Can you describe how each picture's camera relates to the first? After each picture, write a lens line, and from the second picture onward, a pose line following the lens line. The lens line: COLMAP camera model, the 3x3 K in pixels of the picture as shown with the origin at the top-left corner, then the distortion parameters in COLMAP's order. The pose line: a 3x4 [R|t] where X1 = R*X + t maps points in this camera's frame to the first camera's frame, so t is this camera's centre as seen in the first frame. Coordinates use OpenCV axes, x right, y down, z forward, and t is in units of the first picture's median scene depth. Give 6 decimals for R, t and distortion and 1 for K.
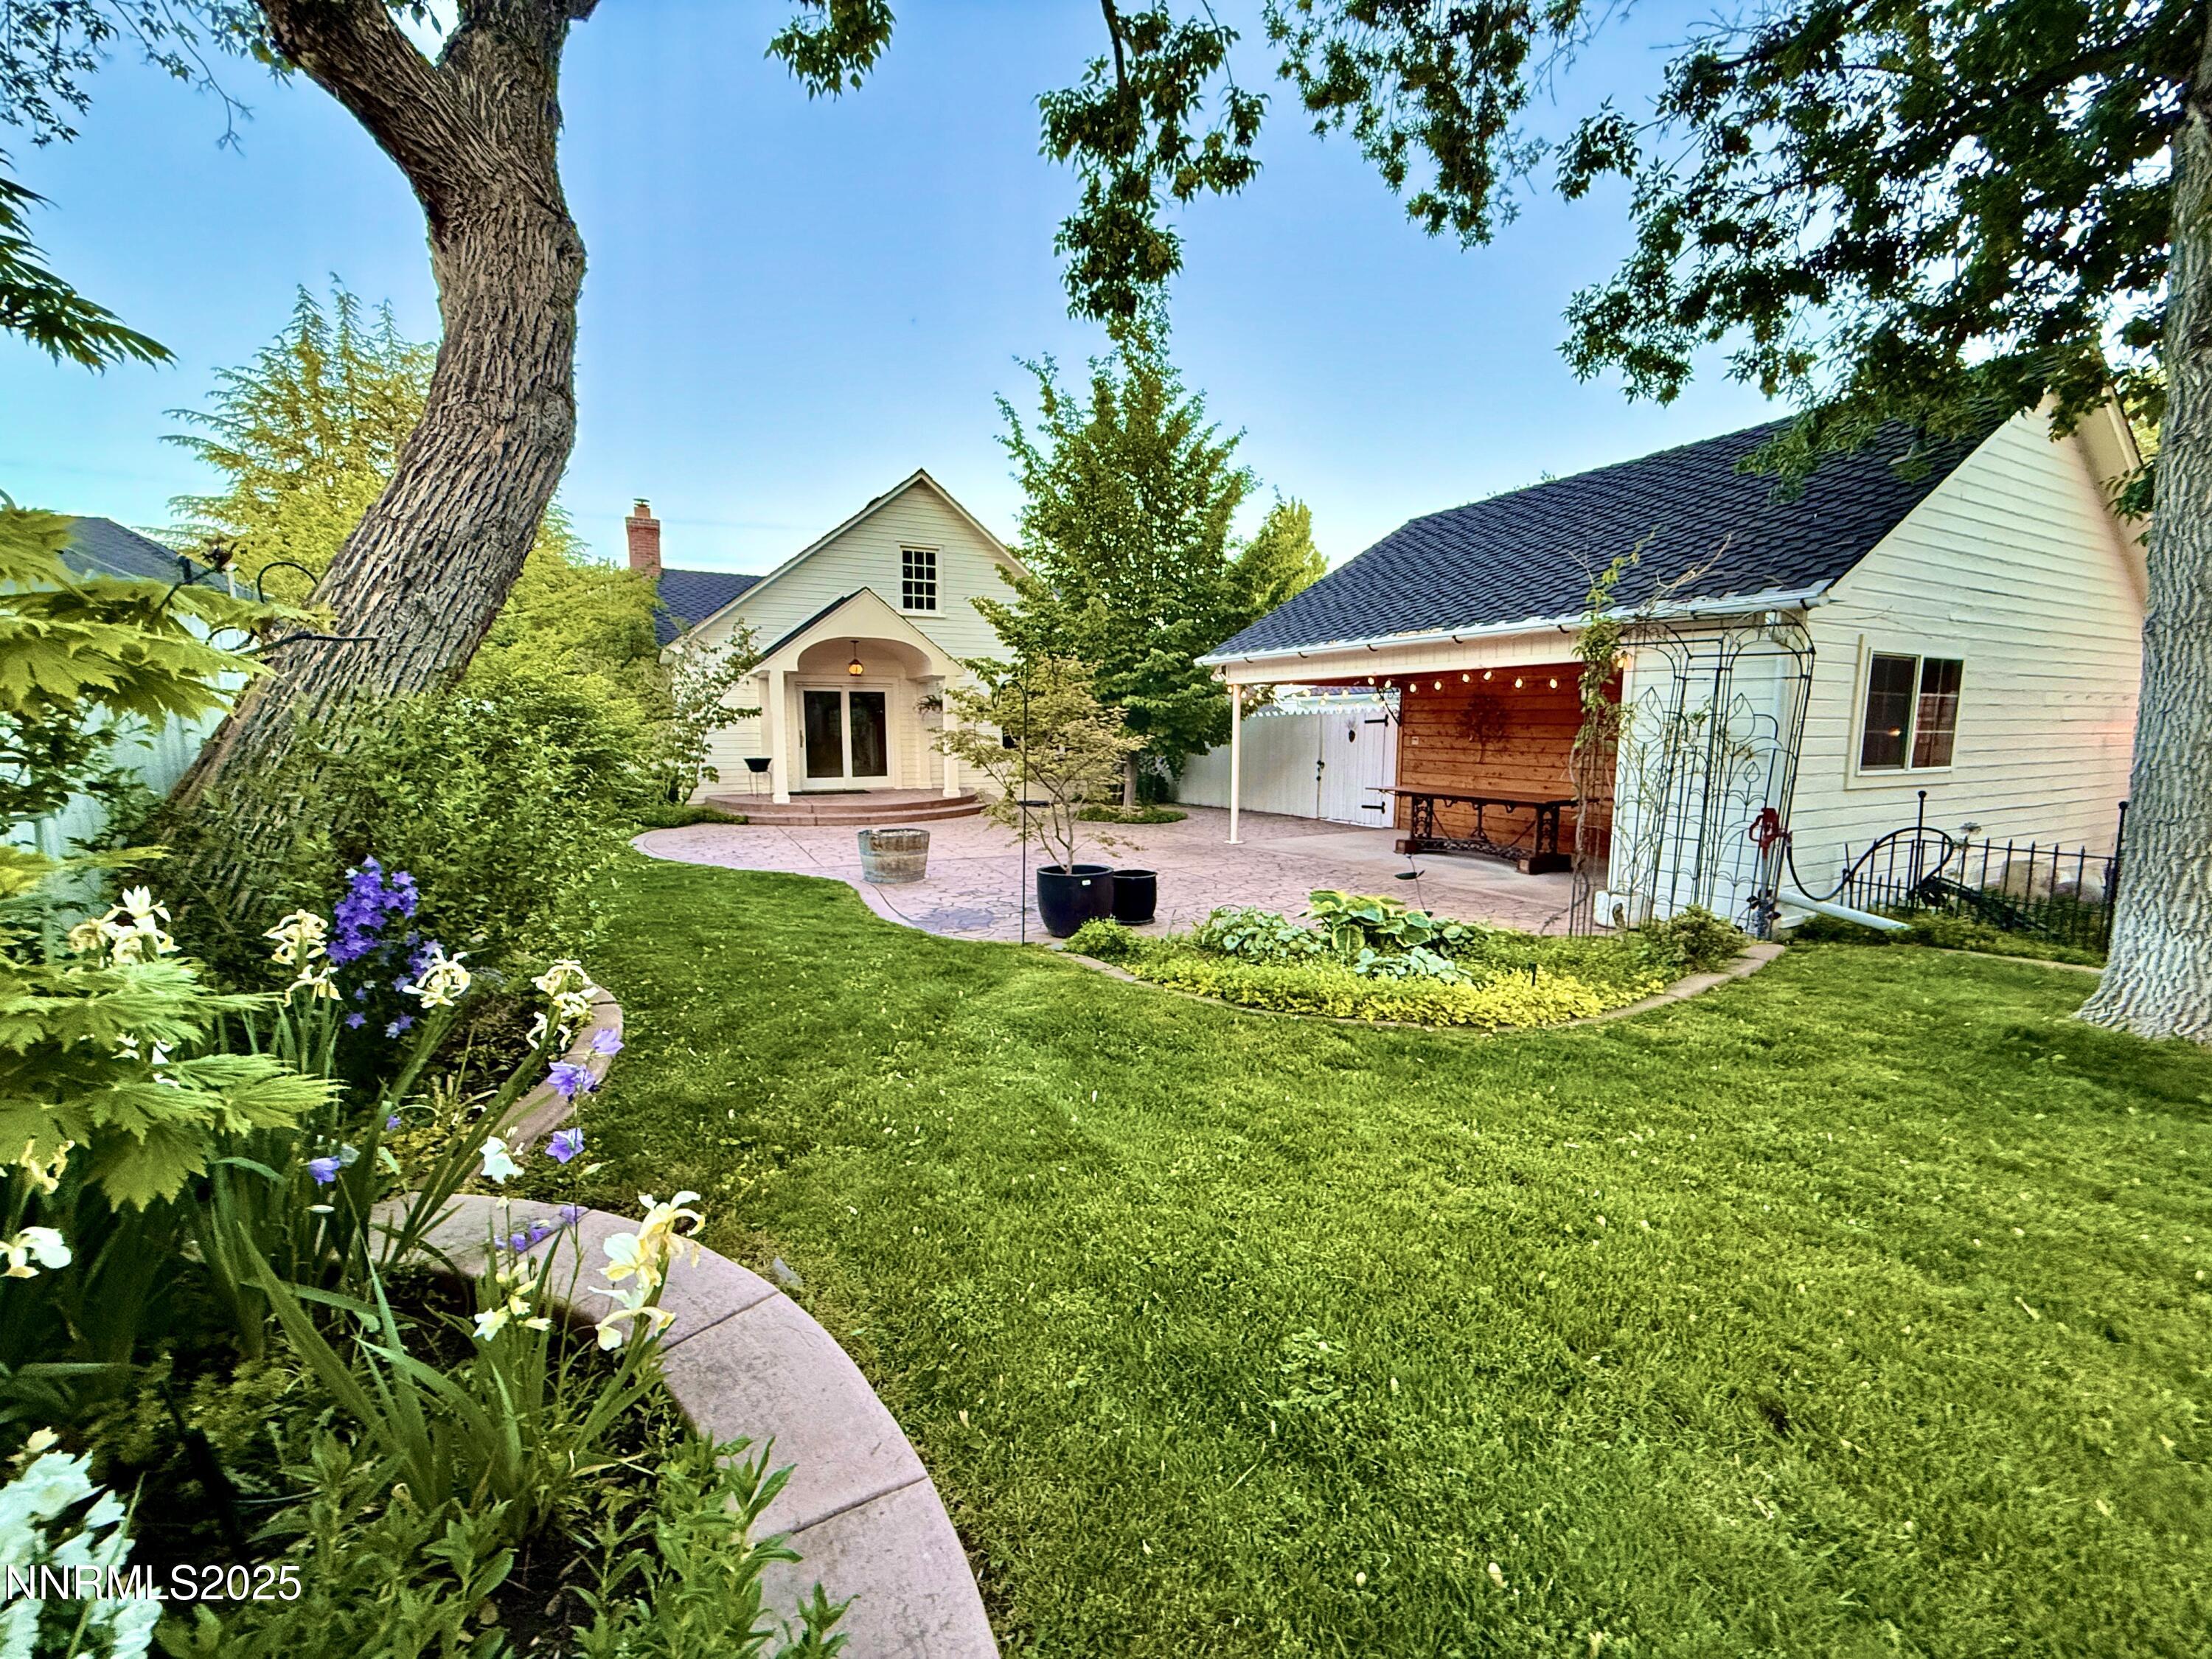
lens RADIAL K [[879.8, 0, 1106.4], [0, 879.8, 834.7], [0, 0, 1]] dist [0.000457, 0.000001]
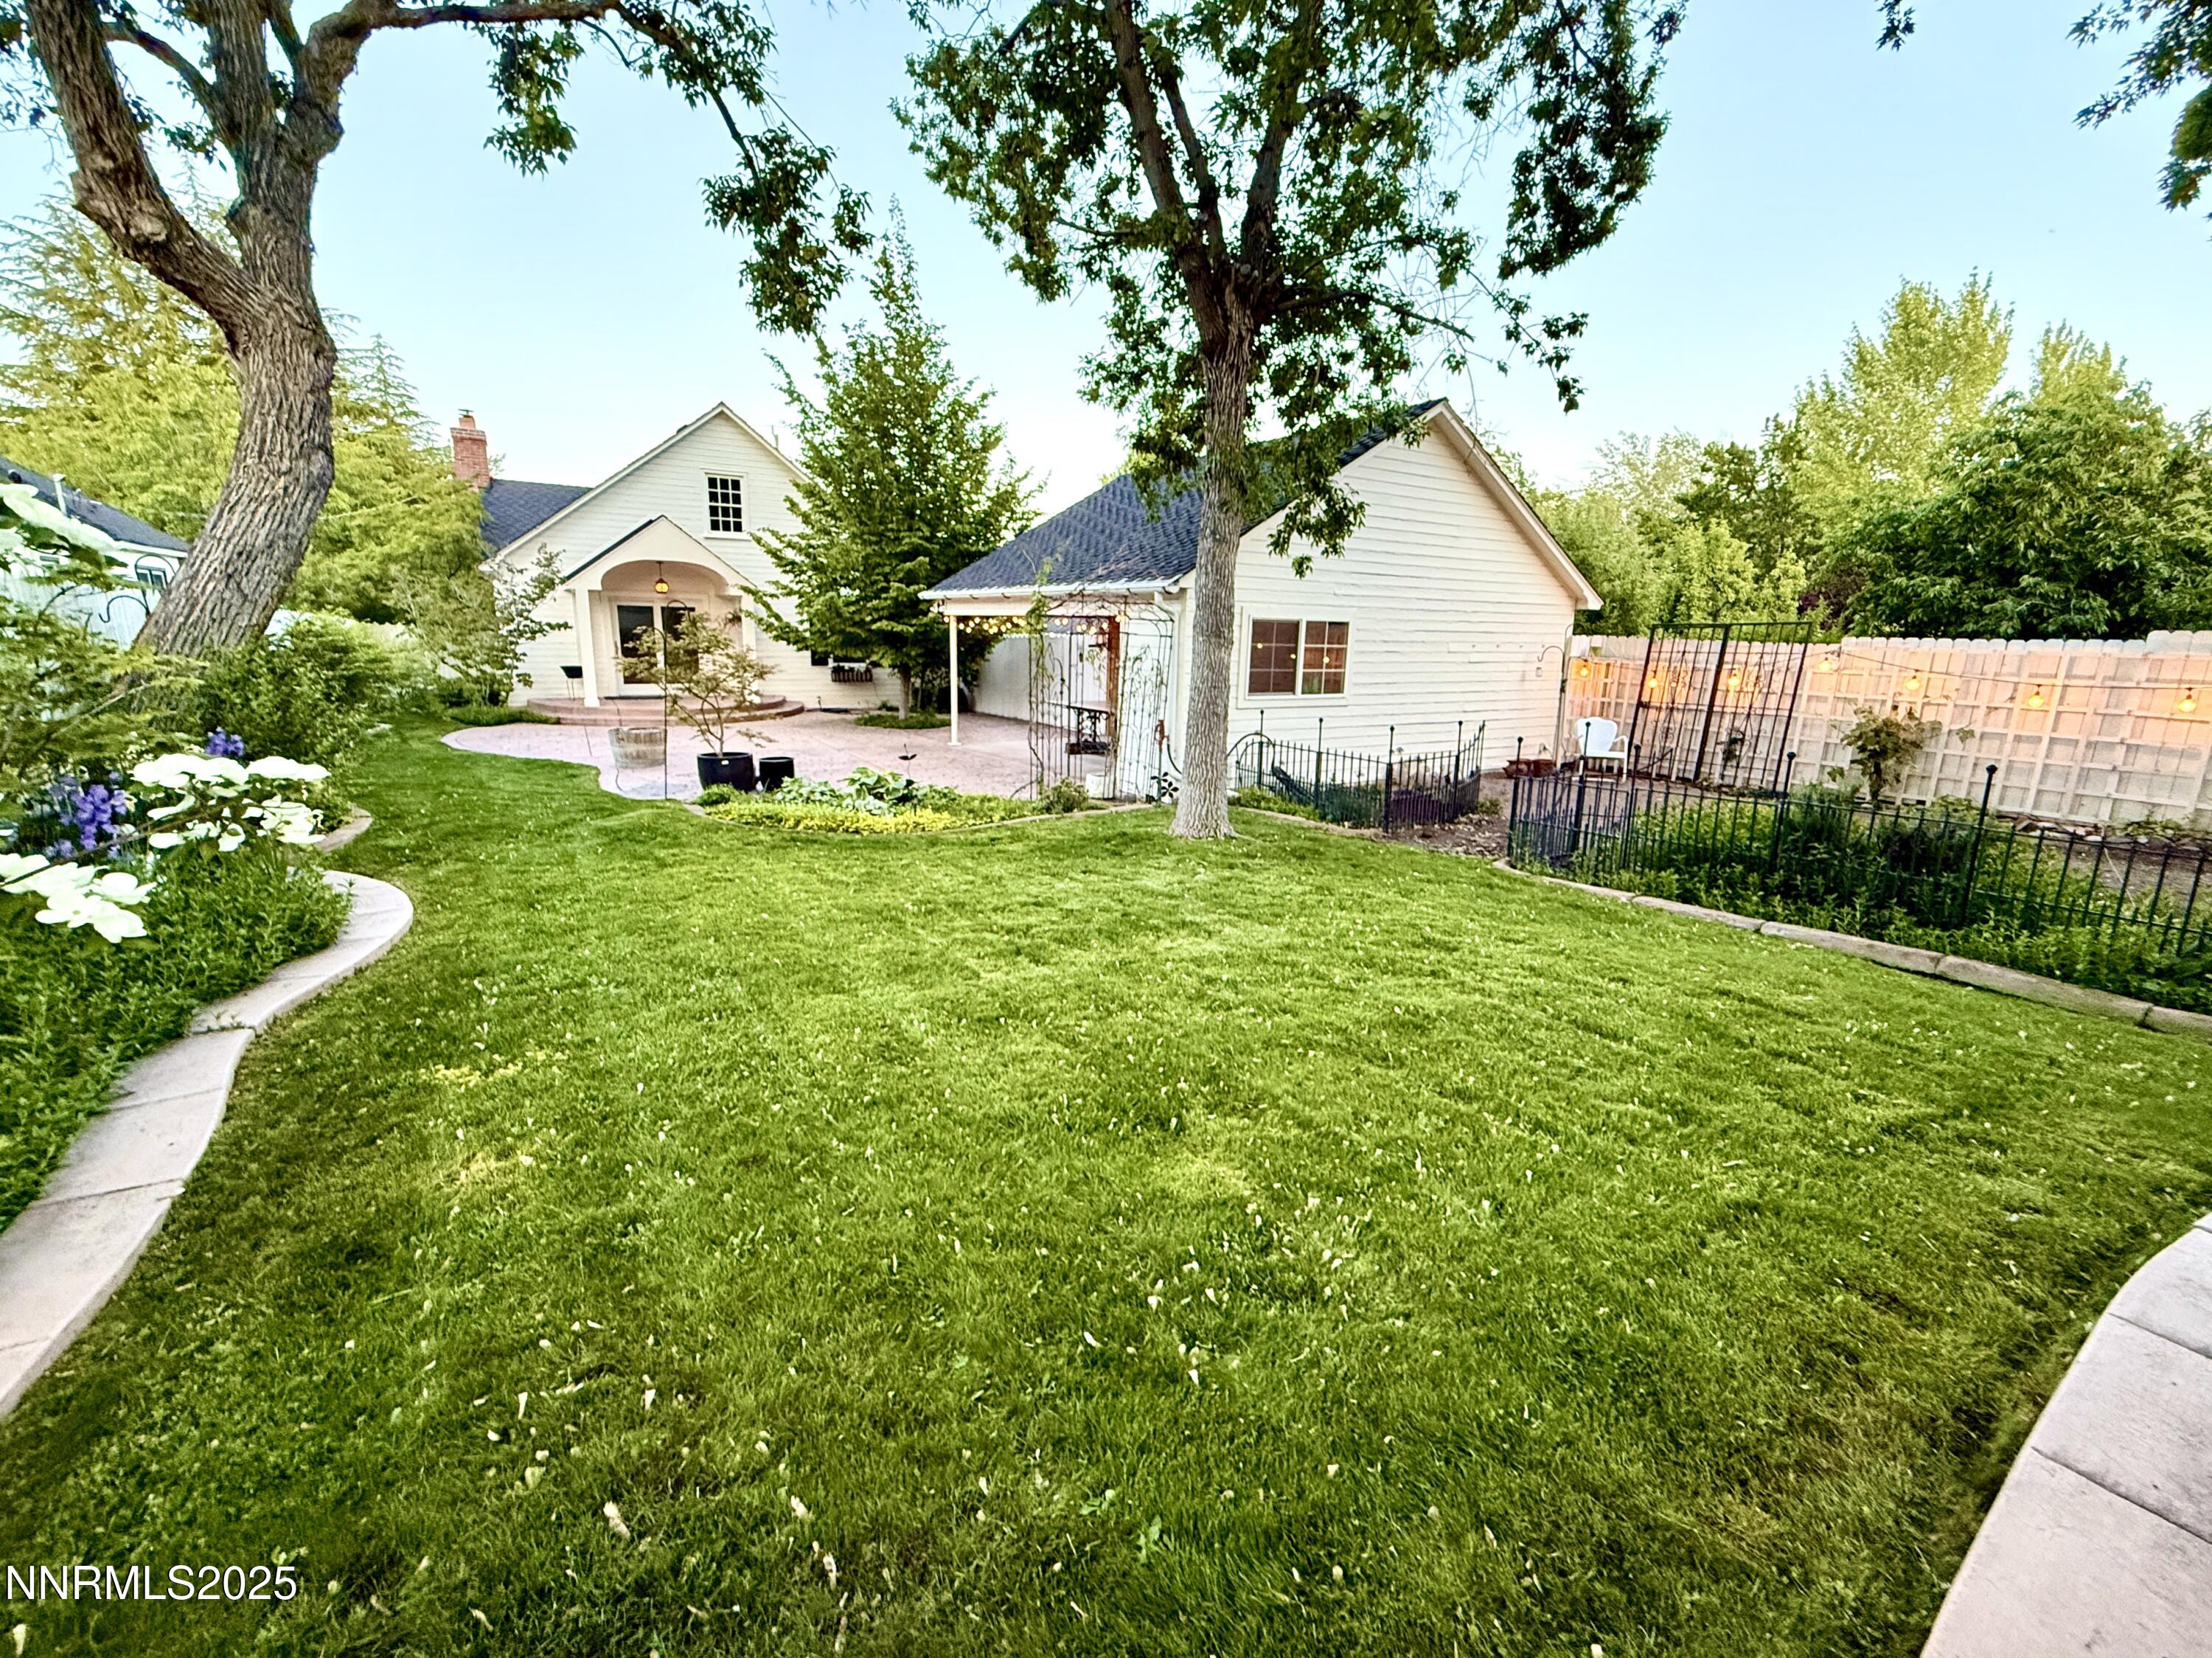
lens RADIAL K [[926.7, 0, 1103.9], [0, 926.7, 832.6], [0, 0, 1]] dist [0.001551, -0.000207]
pose [[0.997668, 0.006747, 0.067924, 0.250832], [-0.012995, 0.995677, 0.091971, 0.009515], [-0.067010, -0.092640, 0.993442, -0.305372]]
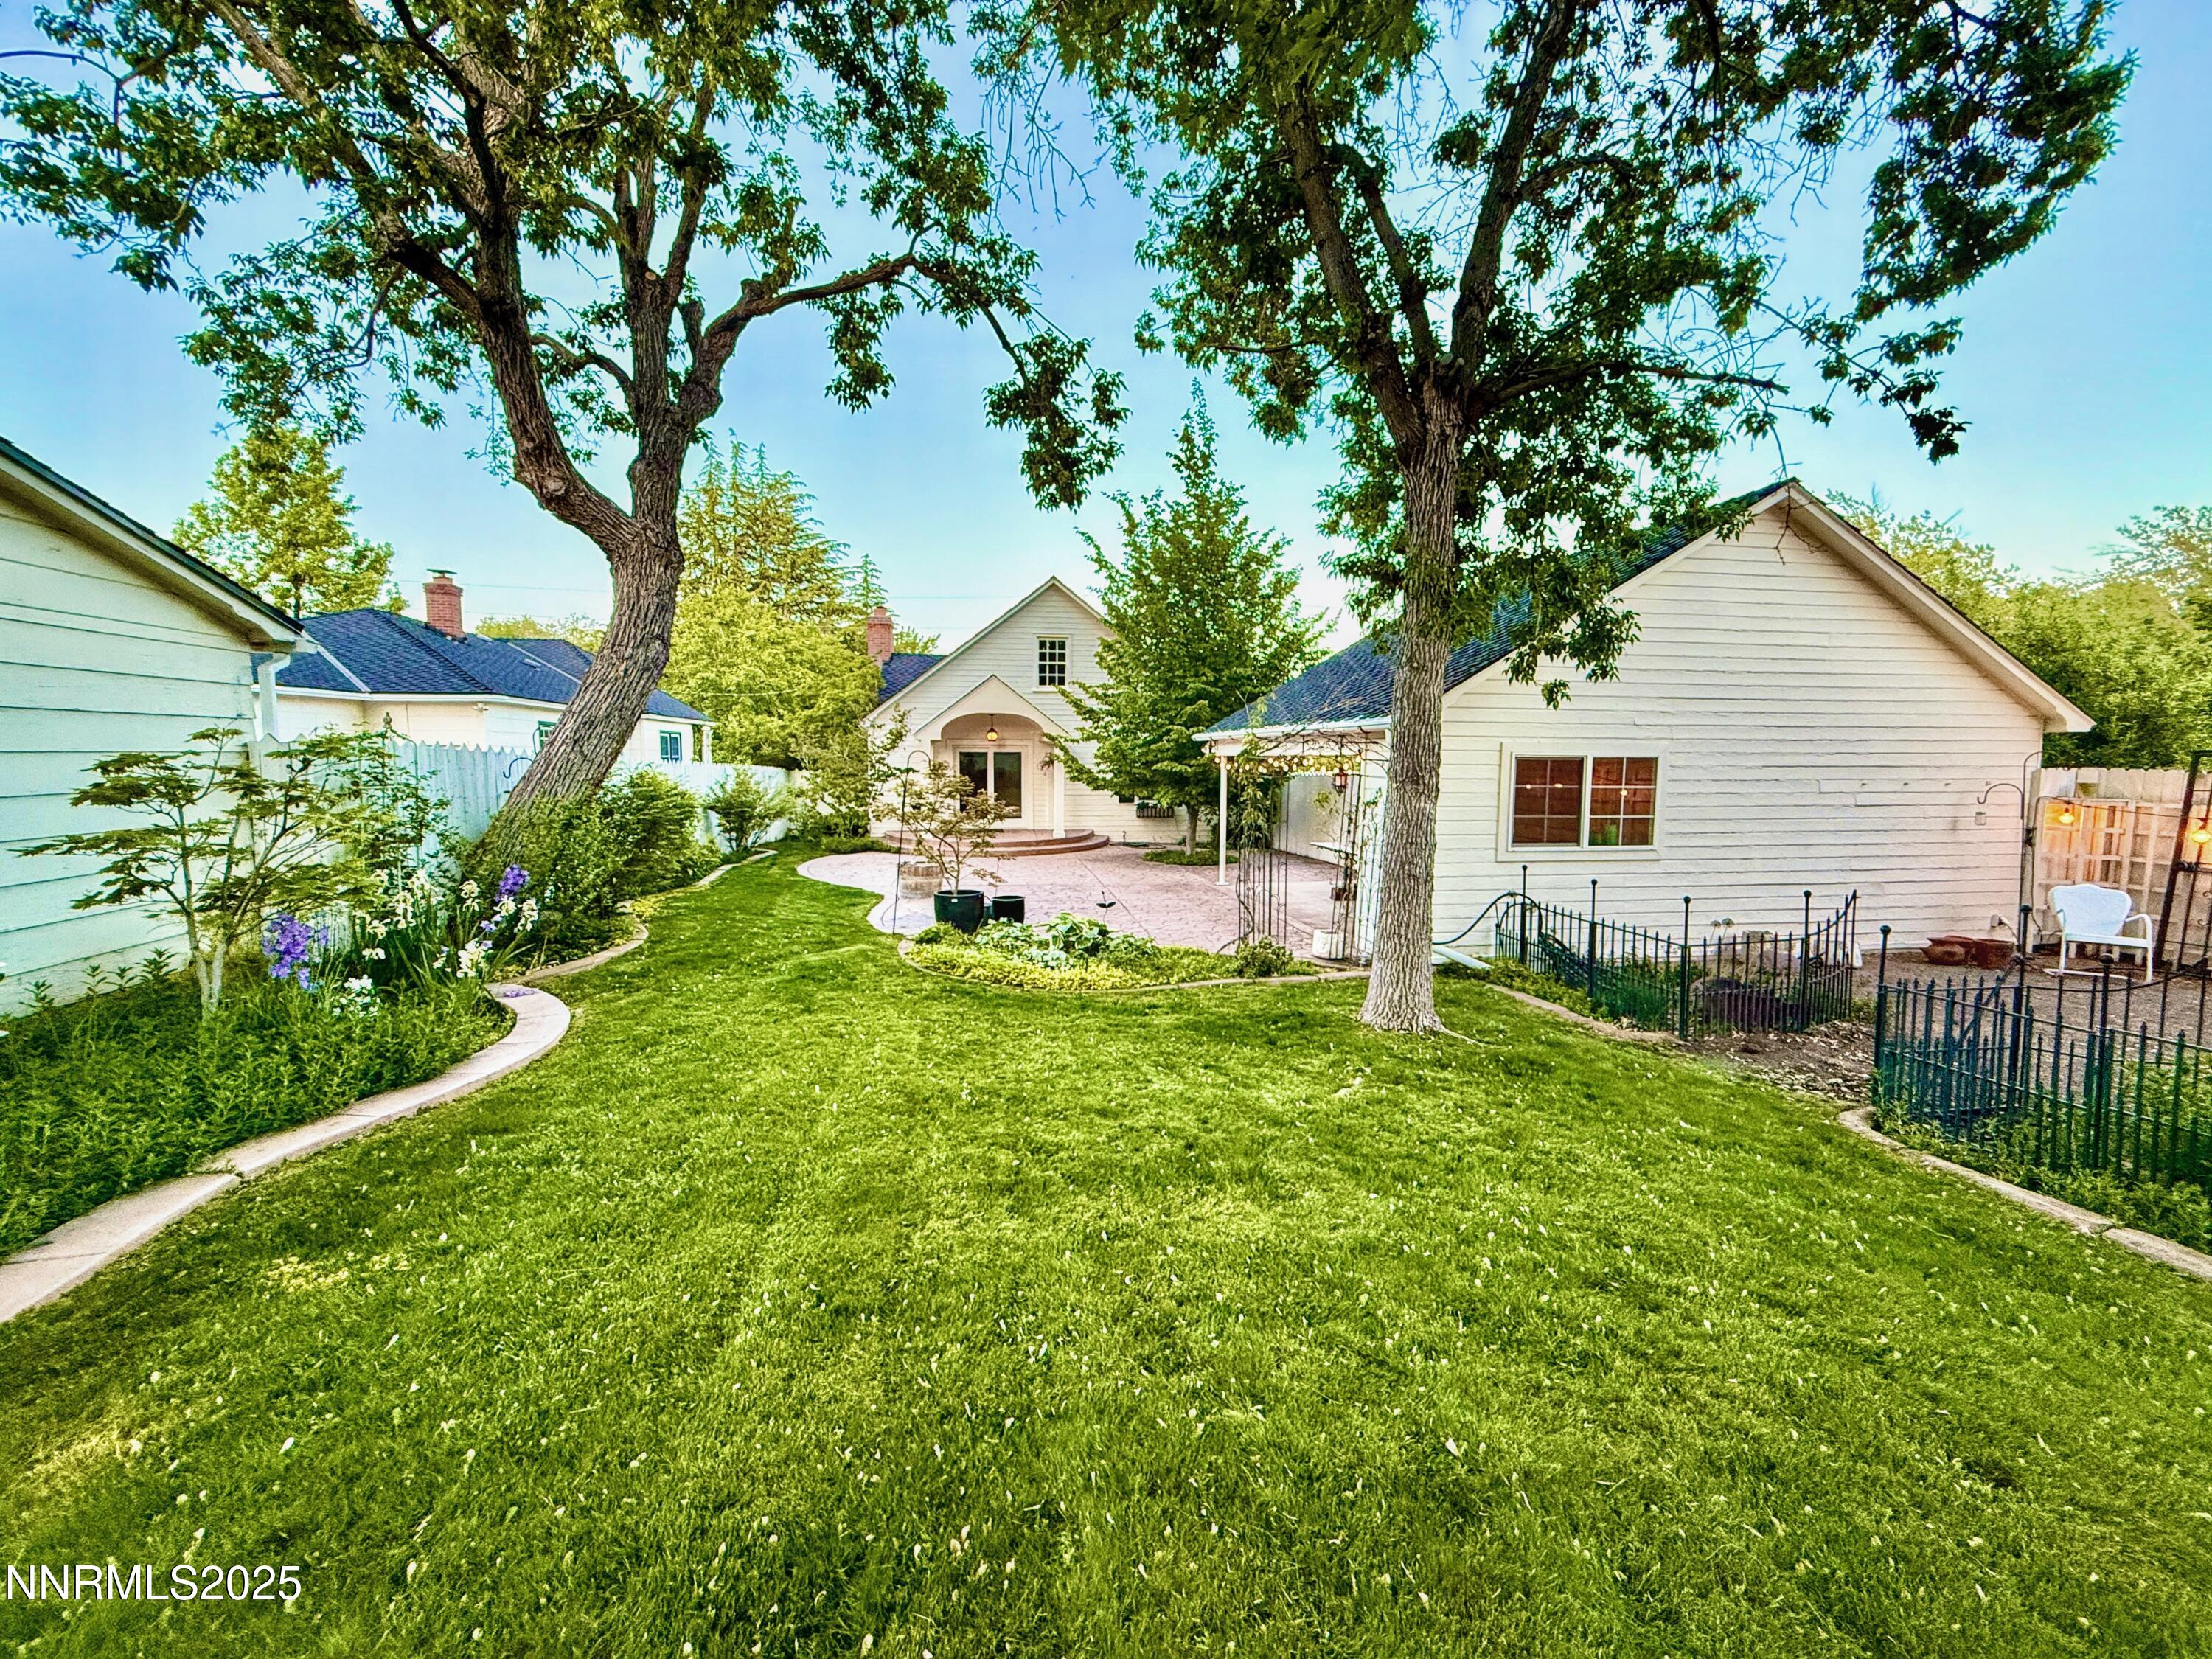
lens RADIAL K [[878.8, 0, 1102.8], [0, 878.8, 834.0], [0, 0, 1]] dist [-0.000081, 0.000556]
pose [[0.947519, 0.031259, -0.318167, 0.352520], [-0.044100, 0.998474, -0.033235, -0.011651], [0.316643, 0.045522, 0.947452, -0.199472]]
